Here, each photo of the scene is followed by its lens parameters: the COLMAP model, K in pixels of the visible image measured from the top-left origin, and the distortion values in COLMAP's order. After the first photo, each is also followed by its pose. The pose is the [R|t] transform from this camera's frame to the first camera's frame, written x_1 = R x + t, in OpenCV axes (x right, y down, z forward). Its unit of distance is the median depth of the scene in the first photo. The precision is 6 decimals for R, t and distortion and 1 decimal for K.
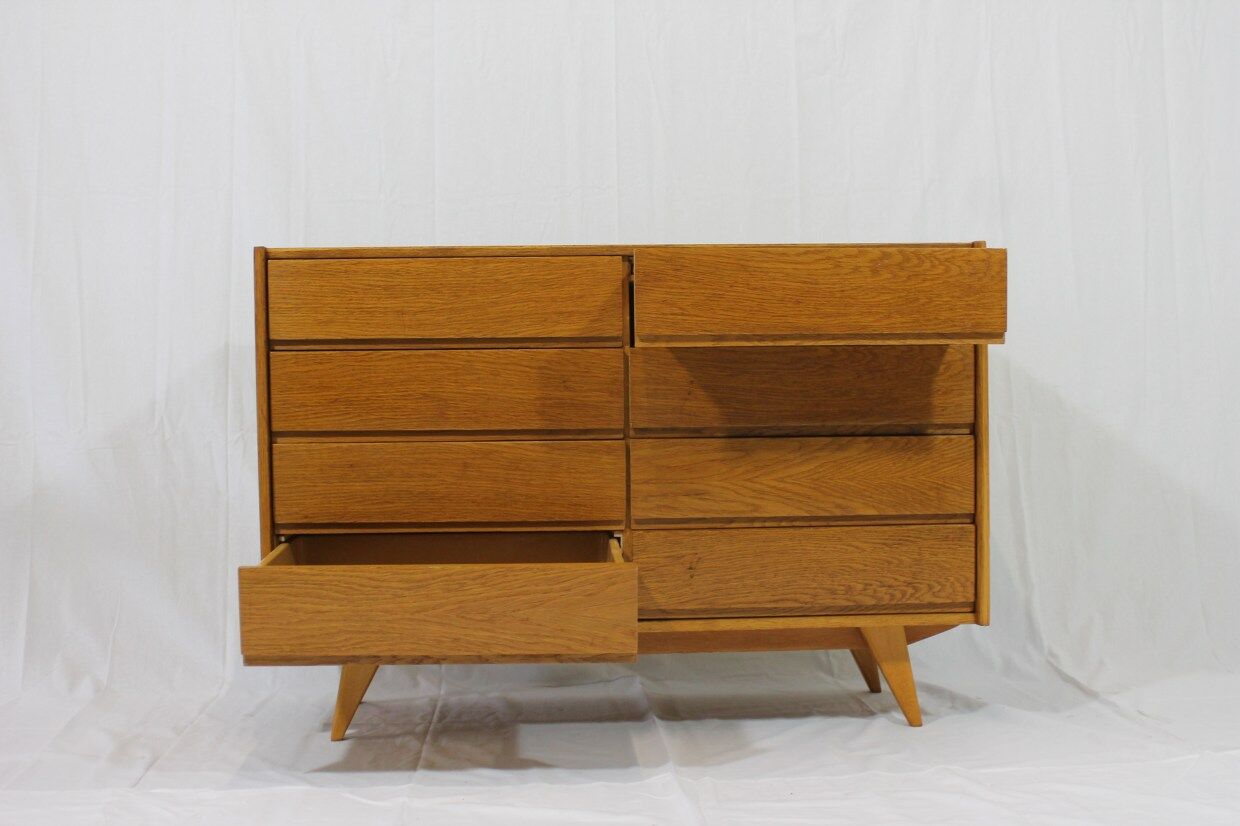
lens RADIAL K [[1597.1, 0, 620.7], [0, 1597.1, 480.8], [0, 0, 1]] dist [-0.123727, 0.000000]
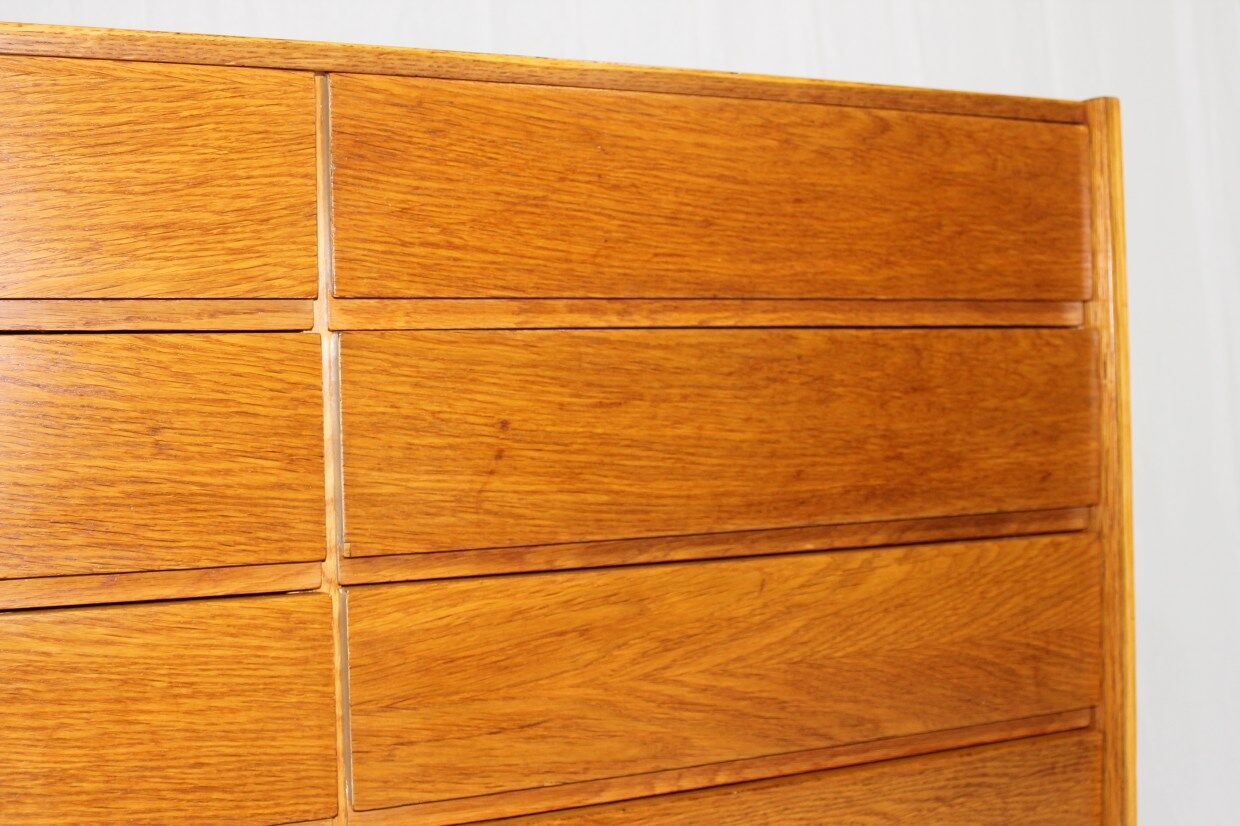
lens RADIAL K [[1597.1, 0, 621.8], [0, 1597.1, 424.8], [0, 0, 1]] dist [-0.123727, 0.000000]
pose [[0.918207, -0.016138, 0.395771, -0.076686], [0.032675, 0.998850, -0.035080, -0.048263], [-0.394750, 0.045142, 0.917679, 0.654247]]
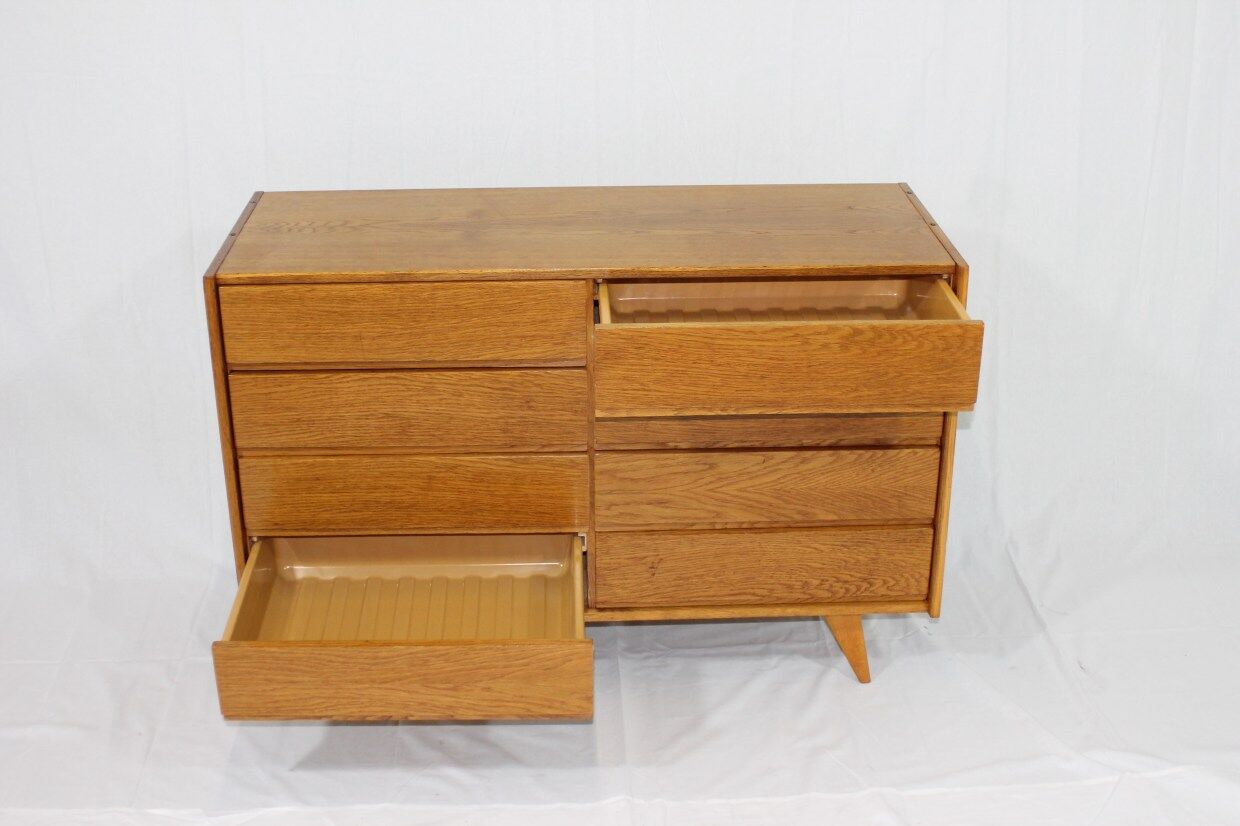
lens RADIAL K [[1597.1, 0, 617.7], [0, 1597.1, 410.4], [0, 0, 1]] dist [-0.123727, 0.000000]
pose [[0.999838, 0.015340, -0.009461, 0.029996], [-0.010979, 0.934703, 0.355259, -0.408930], [0.014293, -0.355097, 0.934720, 0.074802]]
